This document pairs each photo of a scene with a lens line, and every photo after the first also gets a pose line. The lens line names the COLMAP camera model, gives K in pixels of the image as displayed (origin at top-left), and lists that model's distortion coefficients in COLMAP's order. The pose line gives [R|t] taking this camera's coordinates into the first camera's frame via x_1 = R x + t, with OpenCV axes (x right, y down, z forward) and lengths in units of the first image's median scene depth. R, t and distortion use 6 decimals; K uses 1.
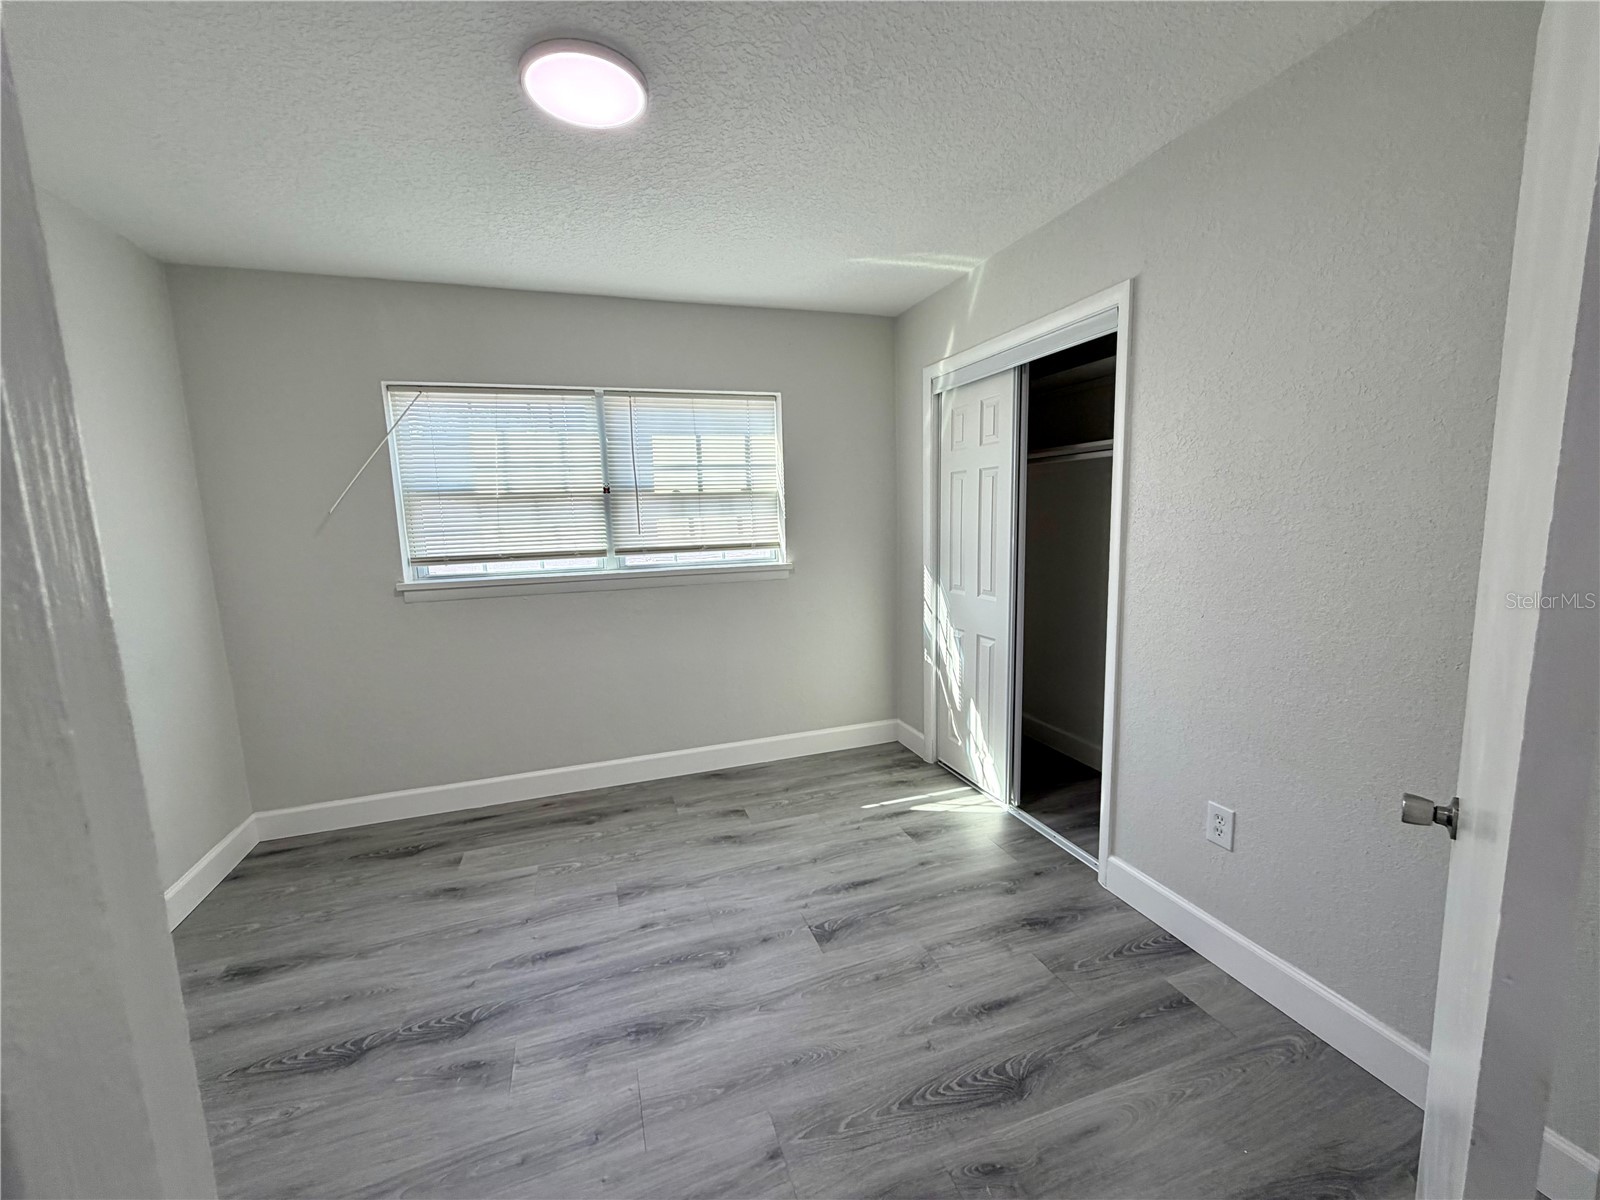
lens RADIAL K [[644.6, 0, 814.2], [0, 644.6, 595.5], [0, 0, 1]] dist [0.006995, -0.000912]
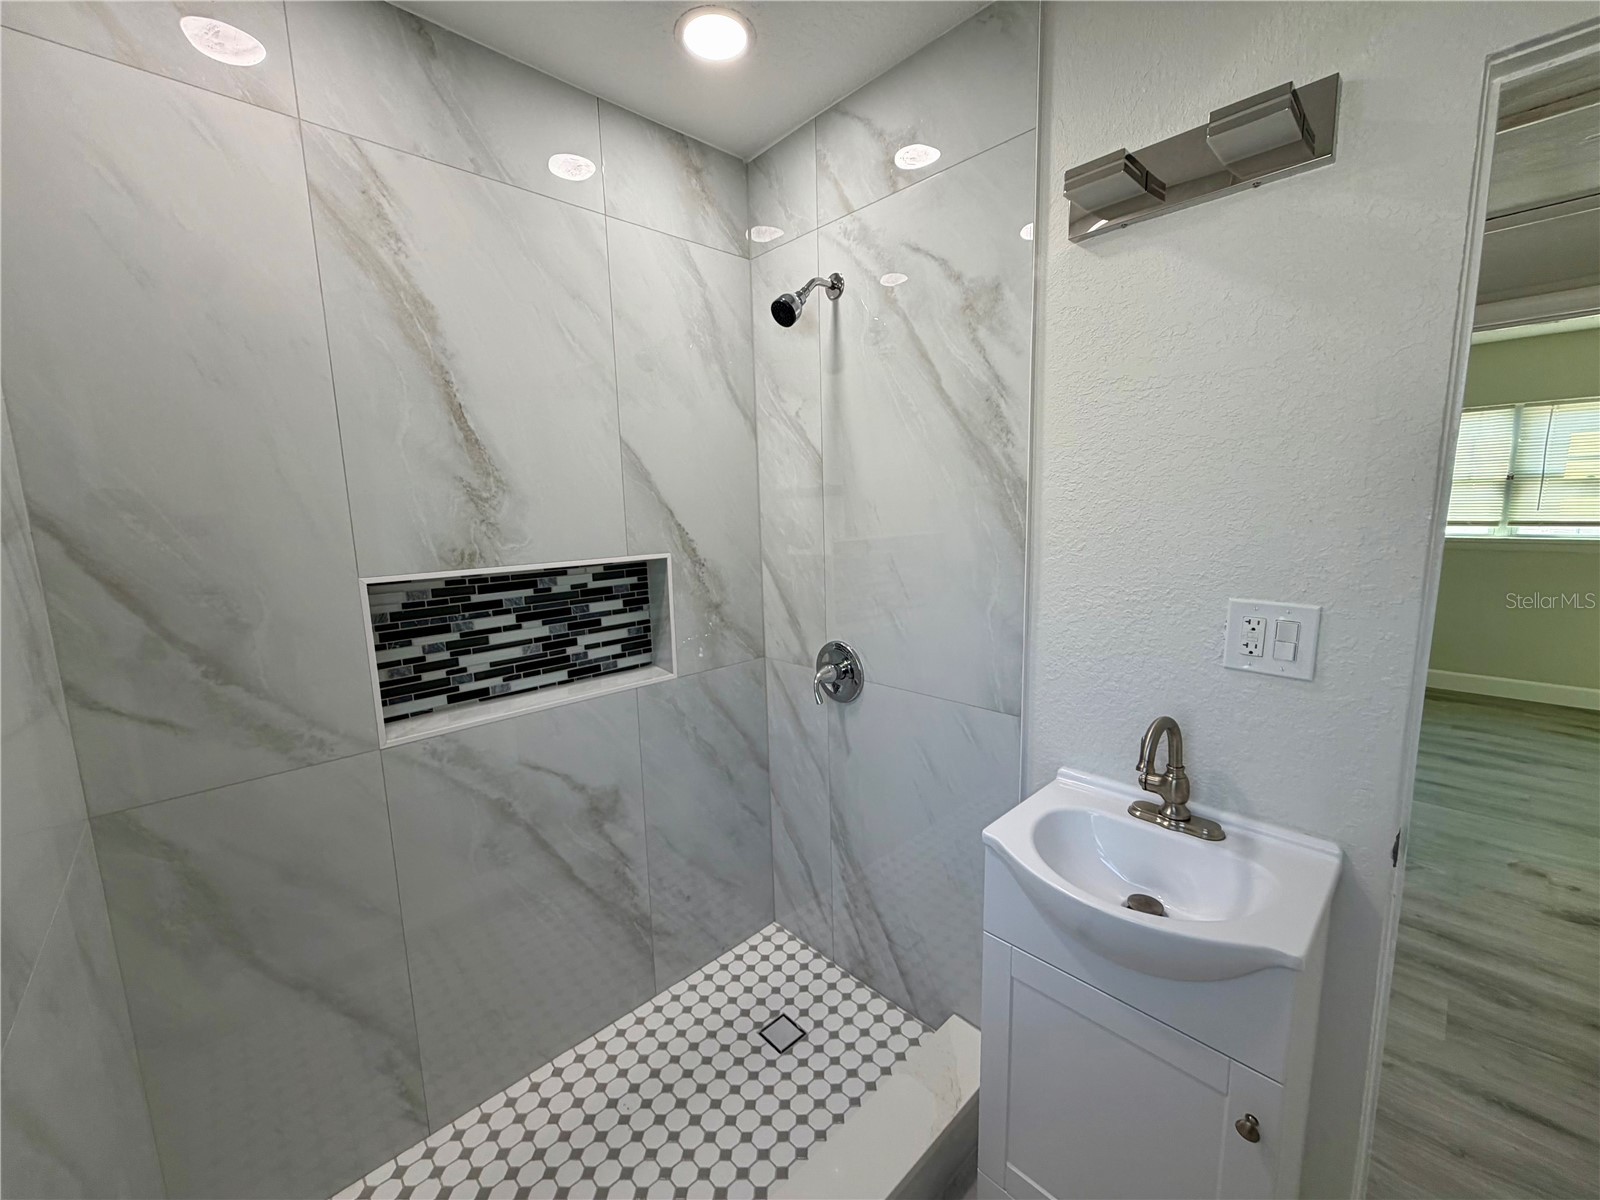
lens RADIAL K [[644.6, 0, 800.8], [0, 644.6, 598.9], [0, 0, 1]] dist [0.006995, -0.000912]
pose [[0.400562, 0.153219, -0.903368, 0.356886], [-0.094508, 0.987570, 0.125595, 0.059349], [0.911382, 0.035067, 0.410064, -0.921819]]
